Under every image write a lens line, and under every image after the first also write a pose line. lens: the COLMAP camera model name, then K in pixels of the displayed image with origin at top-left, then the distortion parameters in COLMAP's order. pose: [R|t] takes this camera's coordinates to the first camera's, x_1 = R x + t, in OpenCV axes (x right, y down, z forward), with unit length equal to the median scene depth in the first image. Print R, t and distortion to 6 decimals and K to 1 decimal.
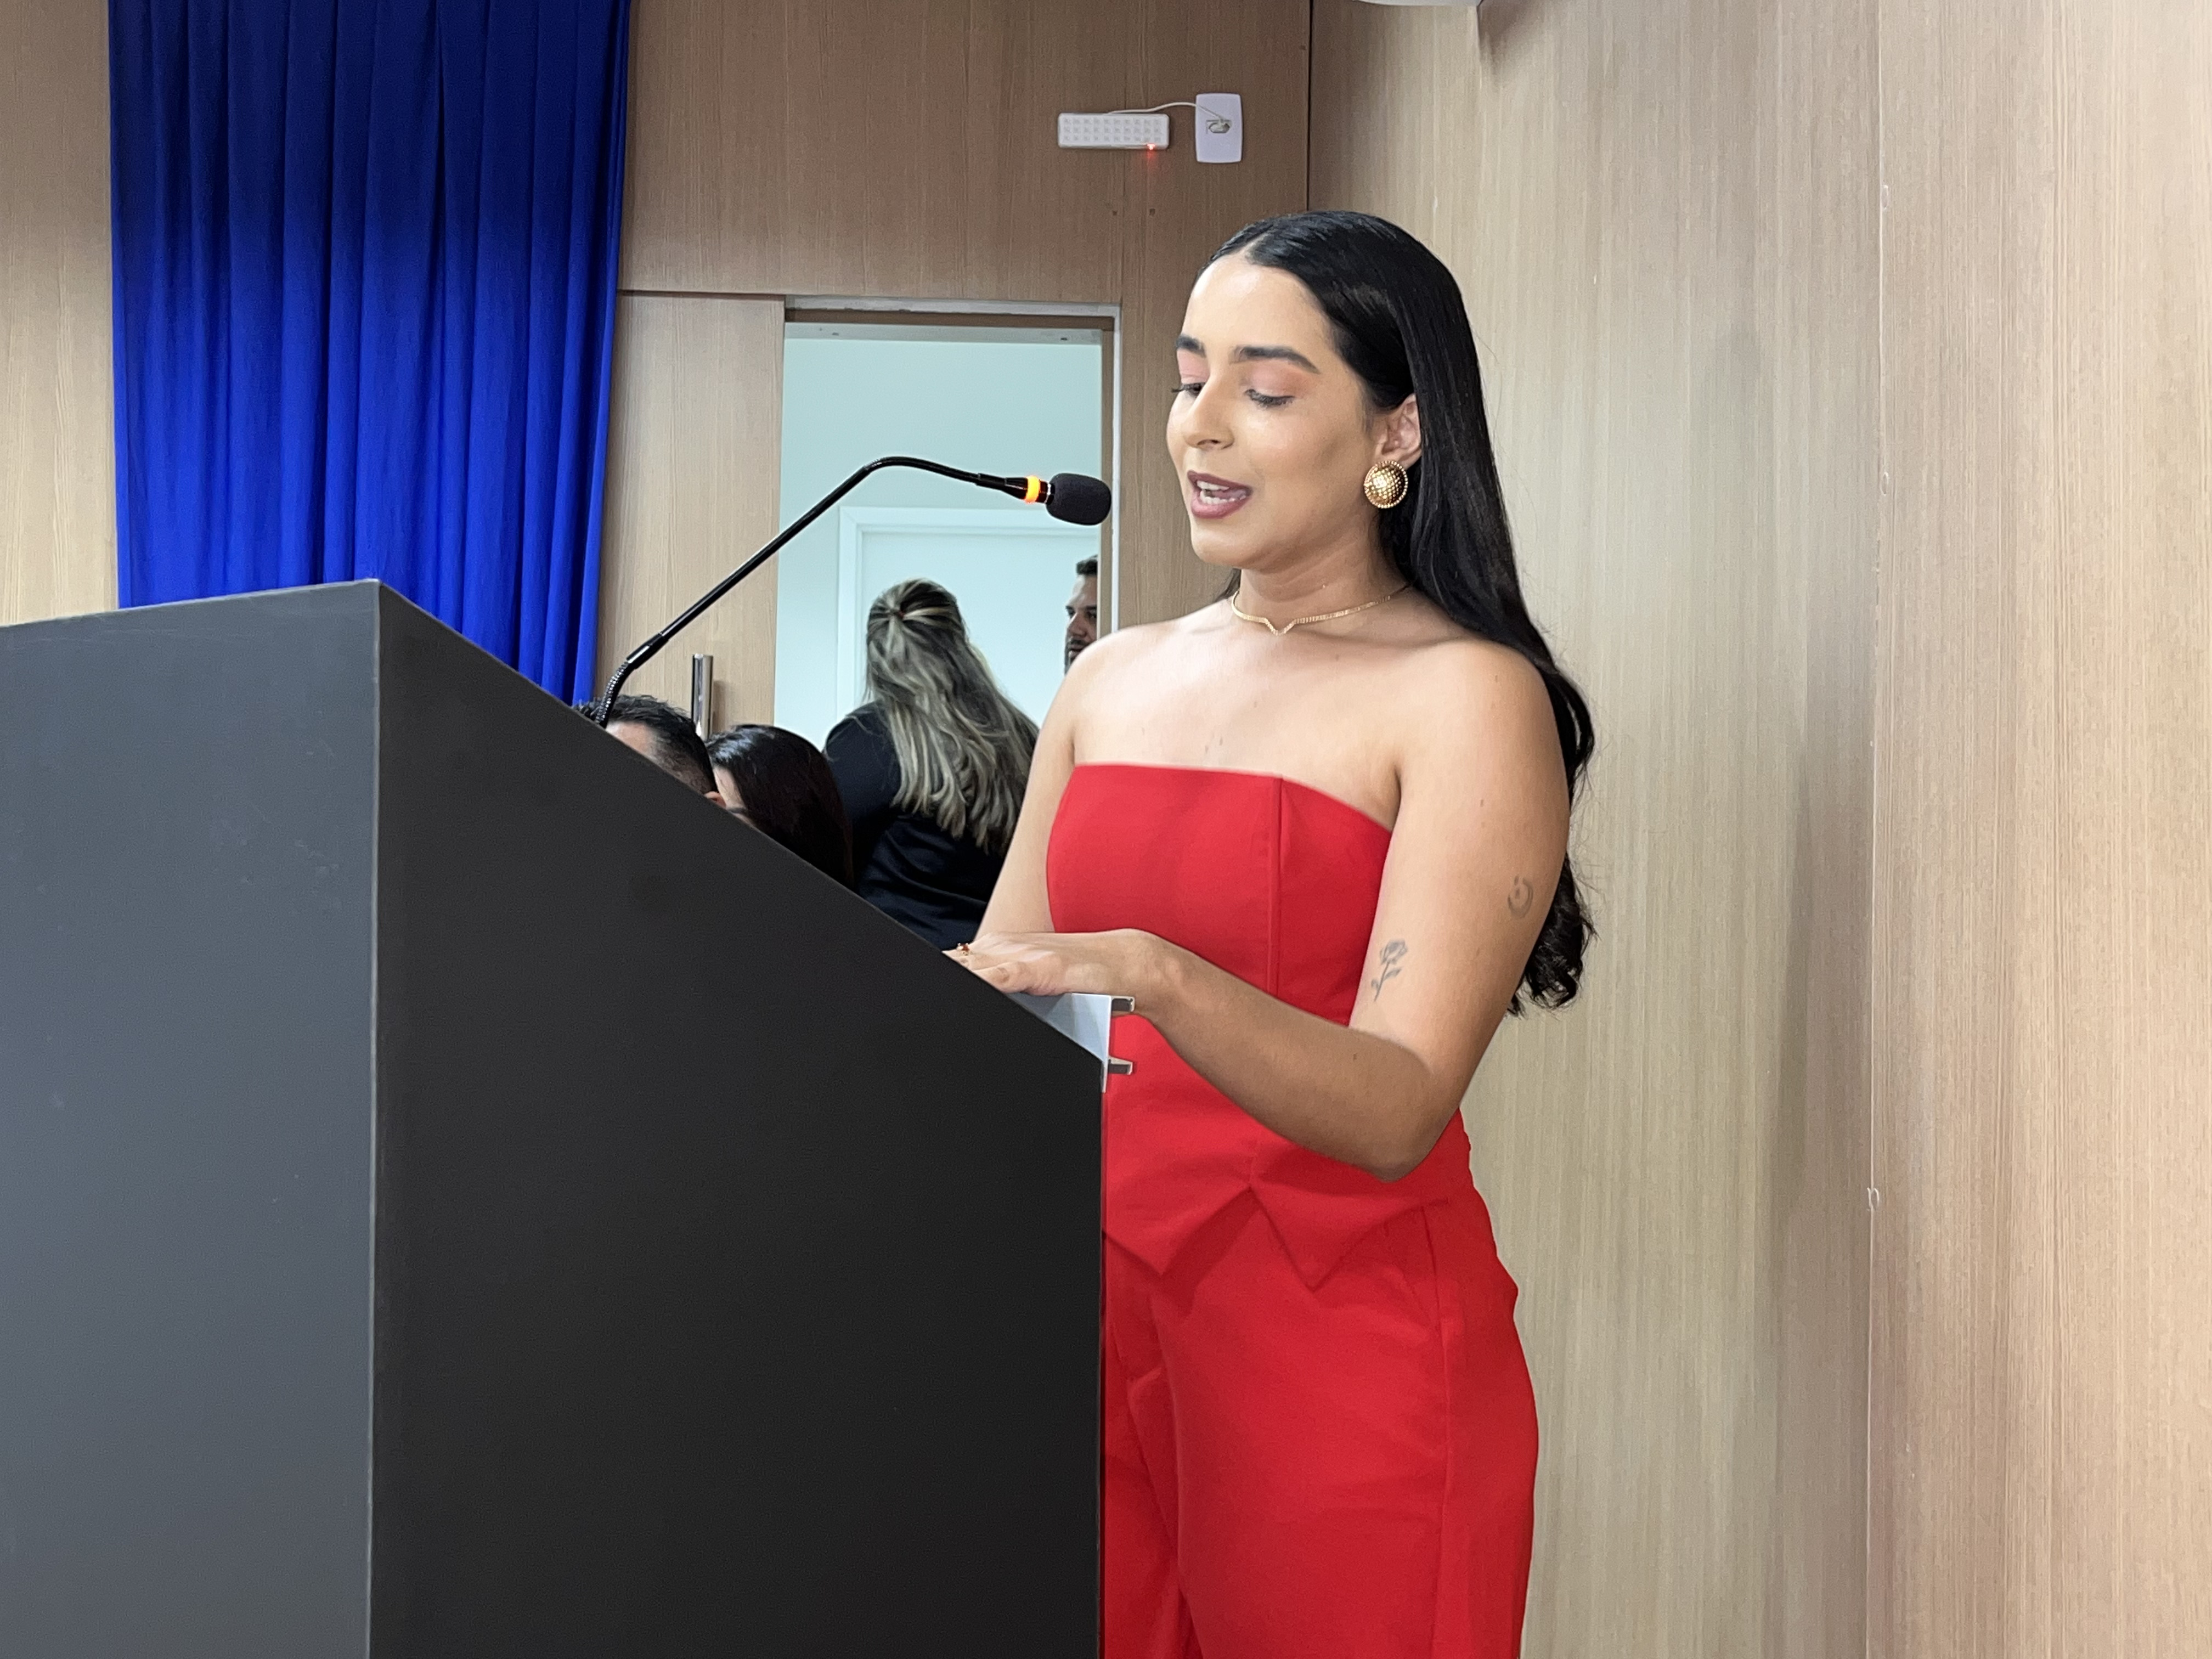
lens RADIAL K [[2774.7, 0, 1102.2], [0, 2774.7, 808.2], [0, 0, 1]] dist [0.018776, 0.000000]
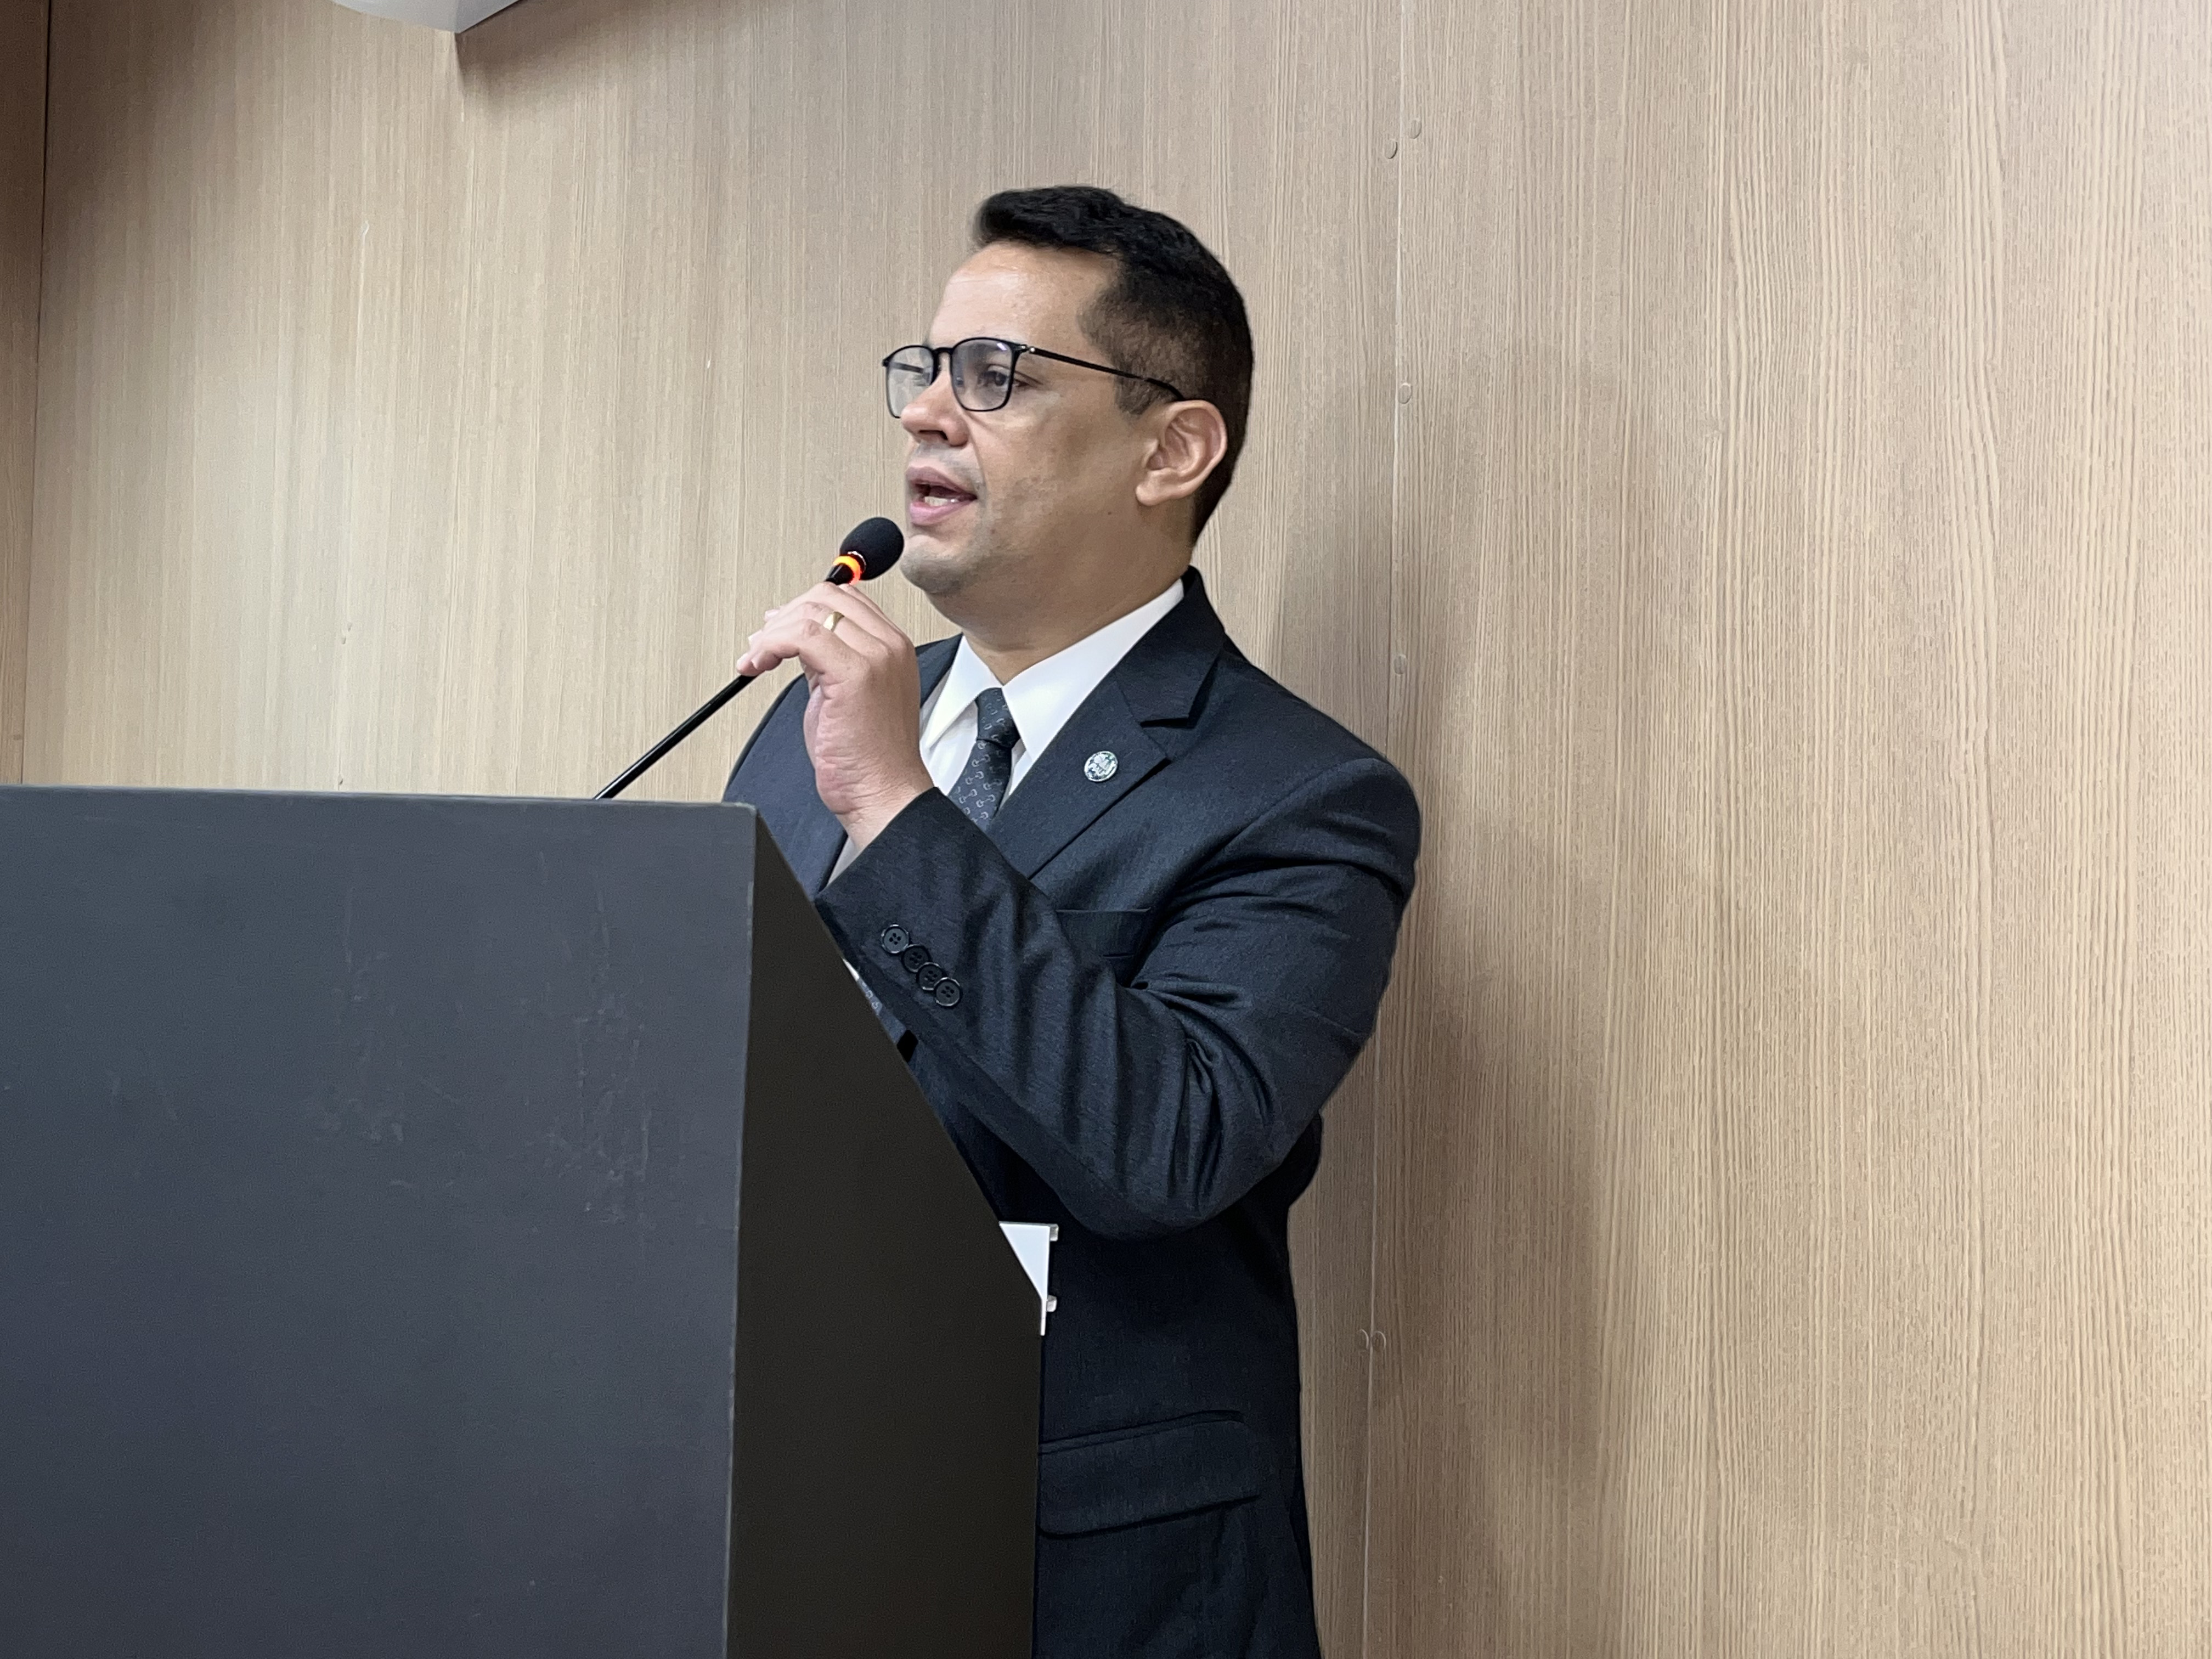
lens RADIAL K [[2705.2, 0, 1125.4], [0, 2705.2, 826.1], [0, 0, 1]] dist [0.040329, 0.000000]
pose [[0.816577, 0.023443, 0.576760, -0.464567], [-0.028780, 0.999586, 0.000118, -0.060555], [-0.576519, -0.016696, 0.816913, 0.251993]]
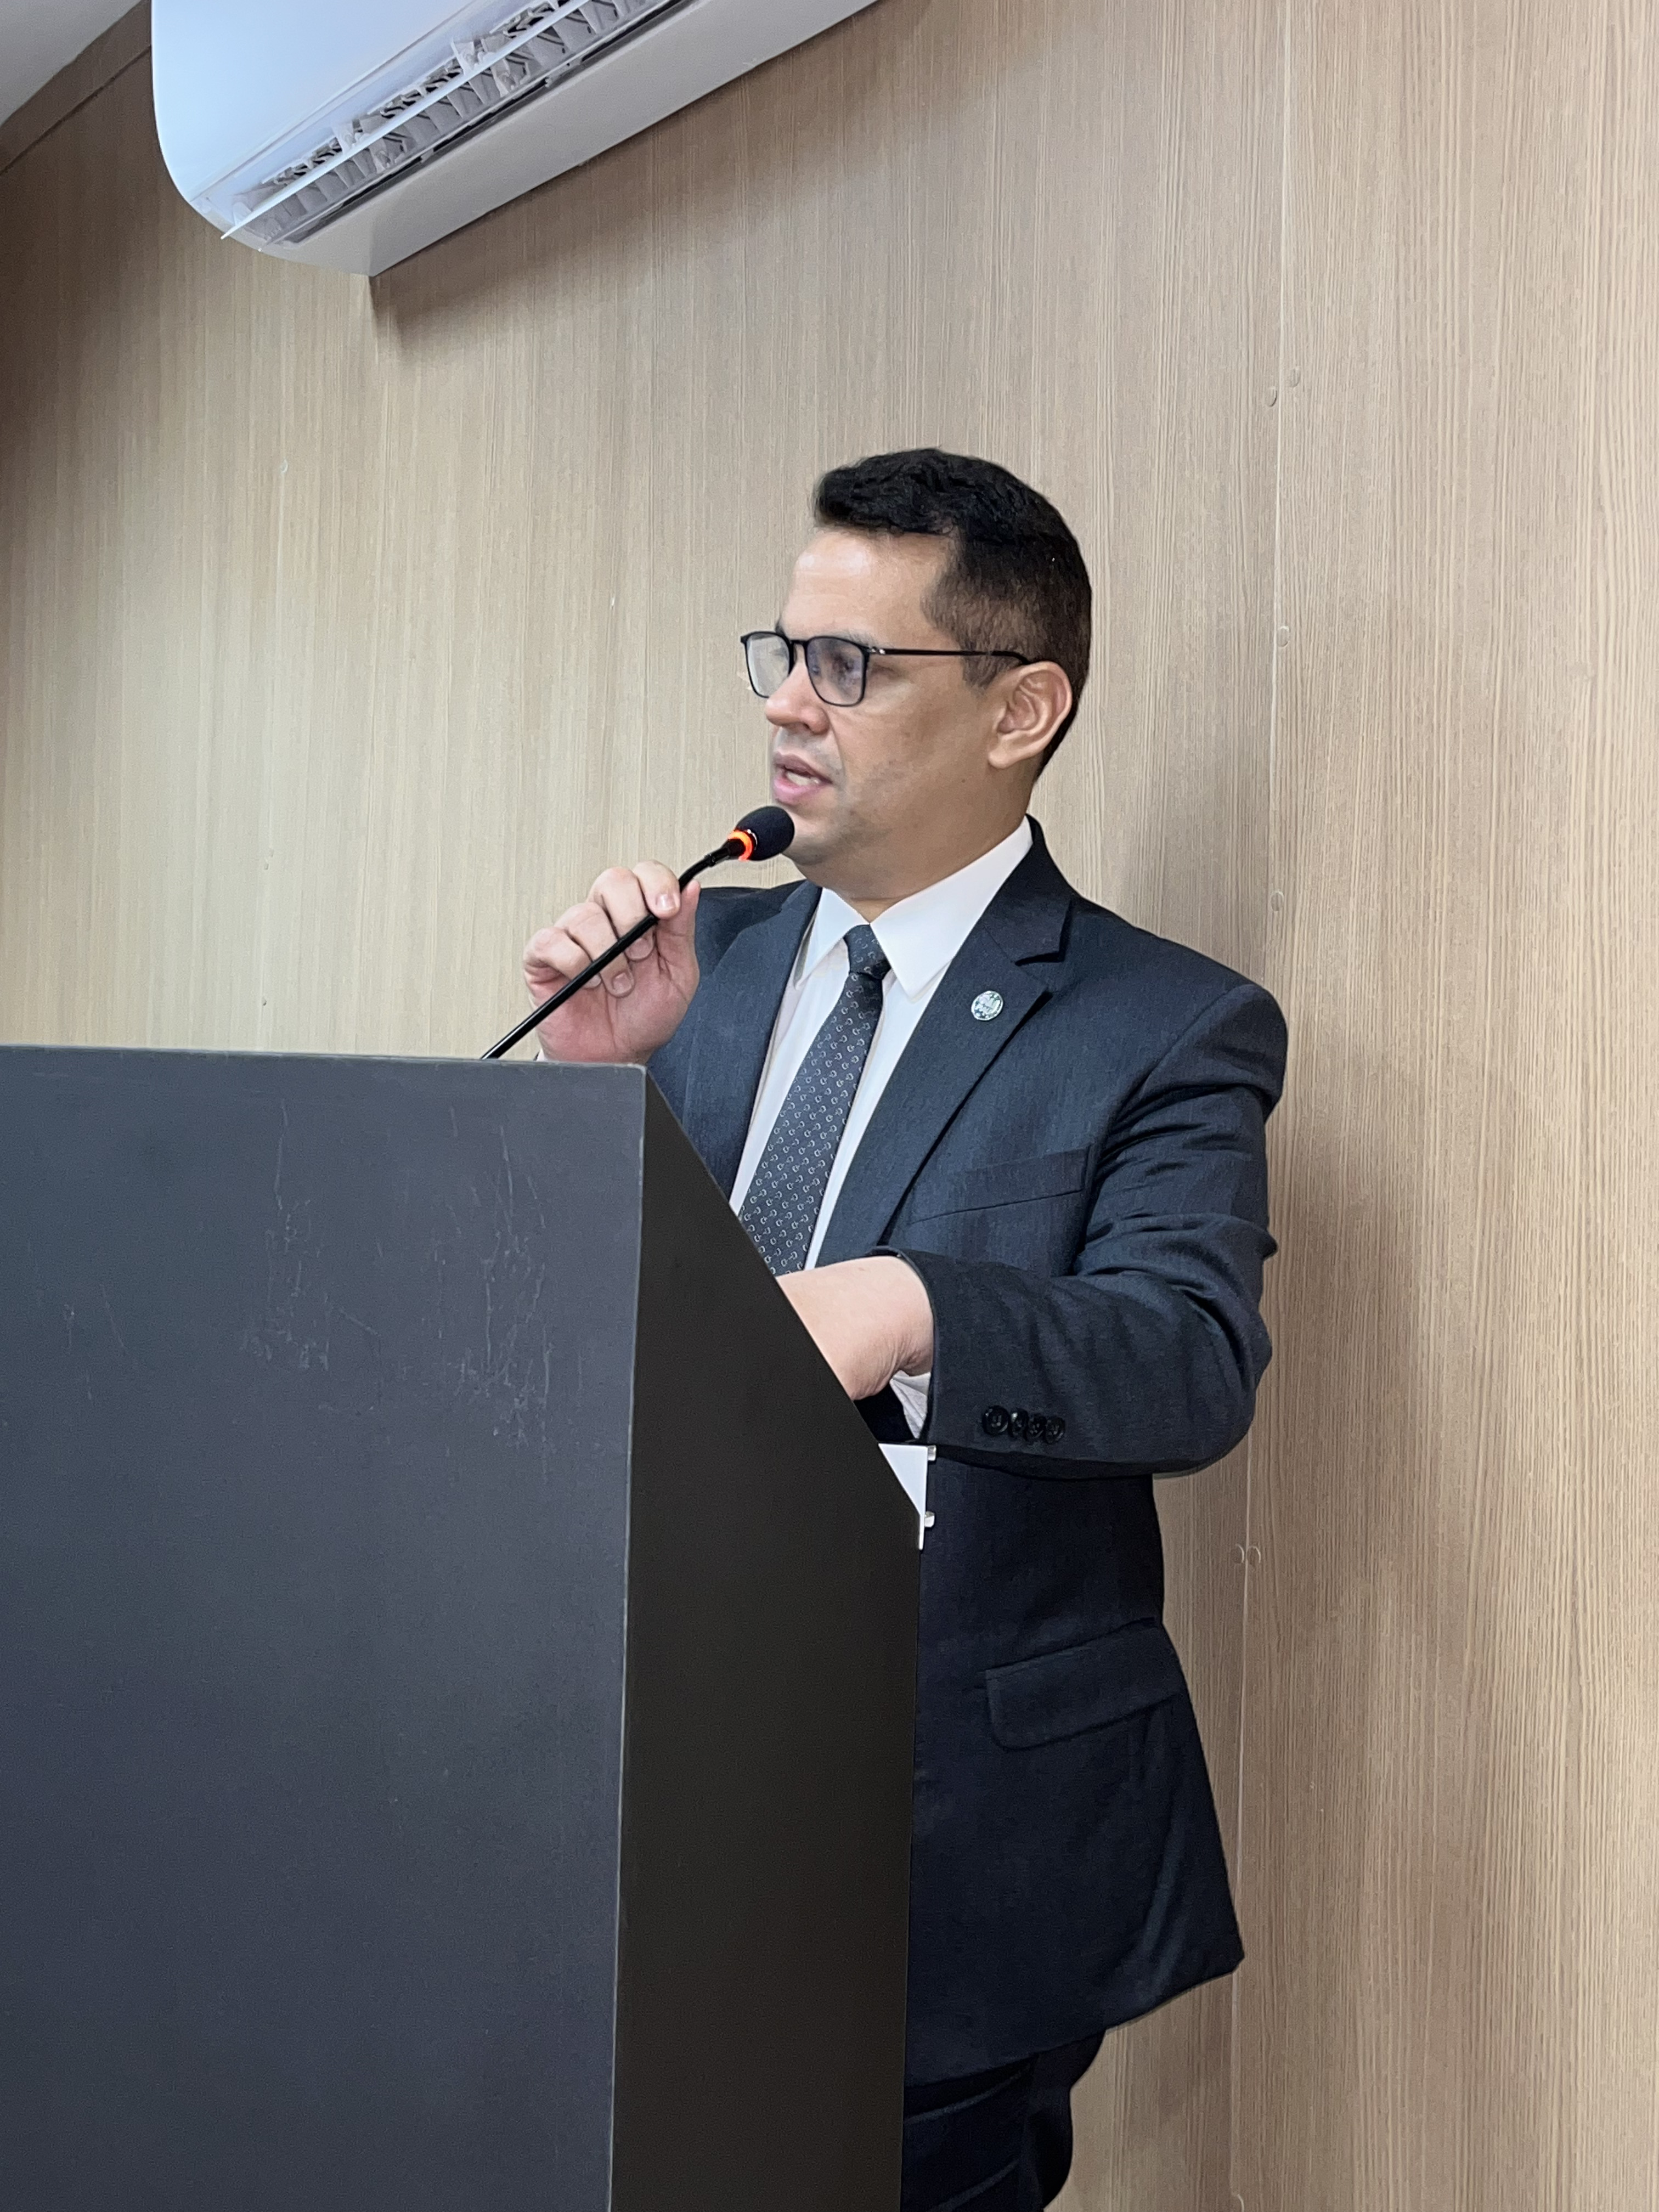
lens RADIAL K [[2705.2, 0, 868.0], [0, 2705.2, 1091.5], [0, 0, 1]] dist [0.040329, 0.000000]
pose [[0.850257, 0.011528, 0.526241, -0.482850], [-0.028711, 0.999288, 0.024498, -0.073798], [-0.525583, -0.035938, 0.849983, 0.207713]]
